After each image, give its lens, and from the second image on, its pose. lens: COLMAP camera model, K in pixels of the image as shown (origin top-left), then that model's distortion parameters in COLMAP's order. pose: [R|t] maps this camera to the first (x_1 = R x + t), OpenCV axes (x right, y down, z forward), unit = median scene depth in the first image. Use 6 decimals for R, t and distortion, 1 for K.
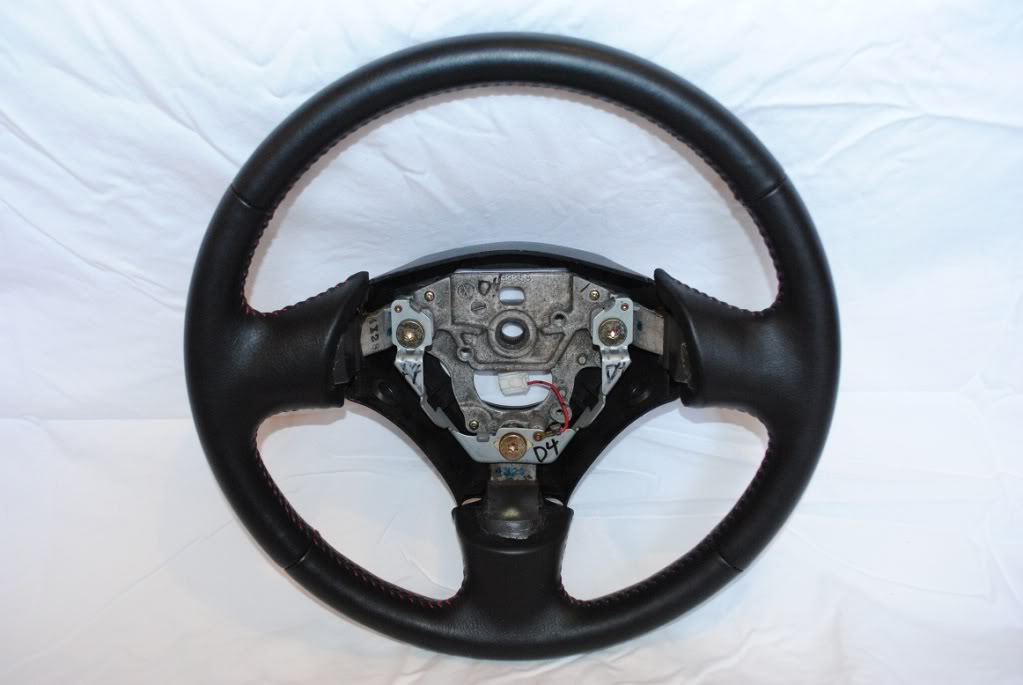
lens RADIAL K [[930.4, 0, 512.5], [0, 930.4, 361.4], [0, 0, 1]] dist [-0.015777, 0.007250]
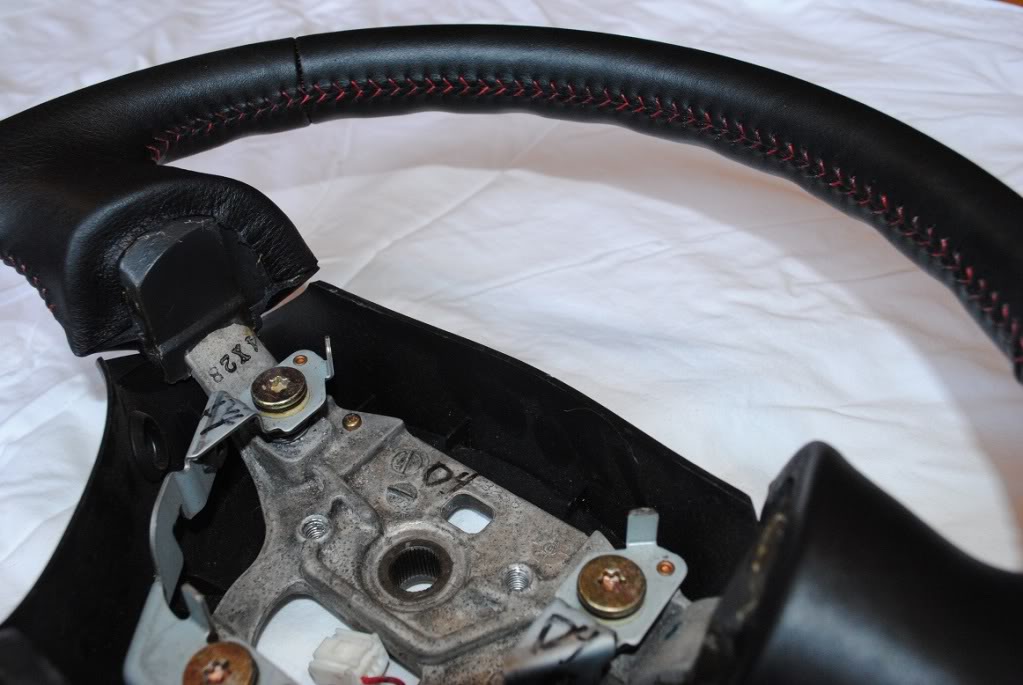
lens RADIAL K [[930.4, 0, 512.5], [0, 930.4, 361.4], [0, 0, 1]] dist [-0.015777, 0.007250]
pose [[0.792454, 0.402370, -0.458383, 0.214062], [-0.585995, 0.293790, -0.755181, 0.267985], [-0.169194, 0.867056, 0.468601, 0.690666]]
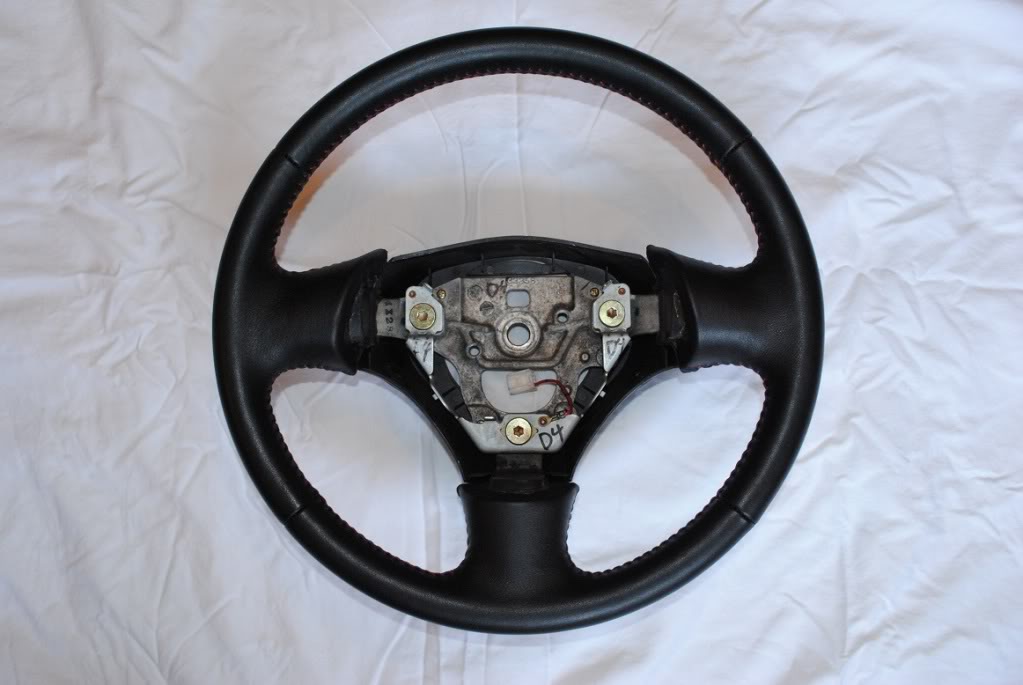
lens RADIAL K [[930.4, 0, 512.5], [0, 930.4, 361.4], [0, 0, 1]] dist [-0.015777, 0.007250]
pose [[0.999766, -0.003945, -0.021283, 0.015808], [-0.004035, 0.932050, -0.362307, 0.388883], [0.021266, 0.362308, 0.931816, 0.020727]]
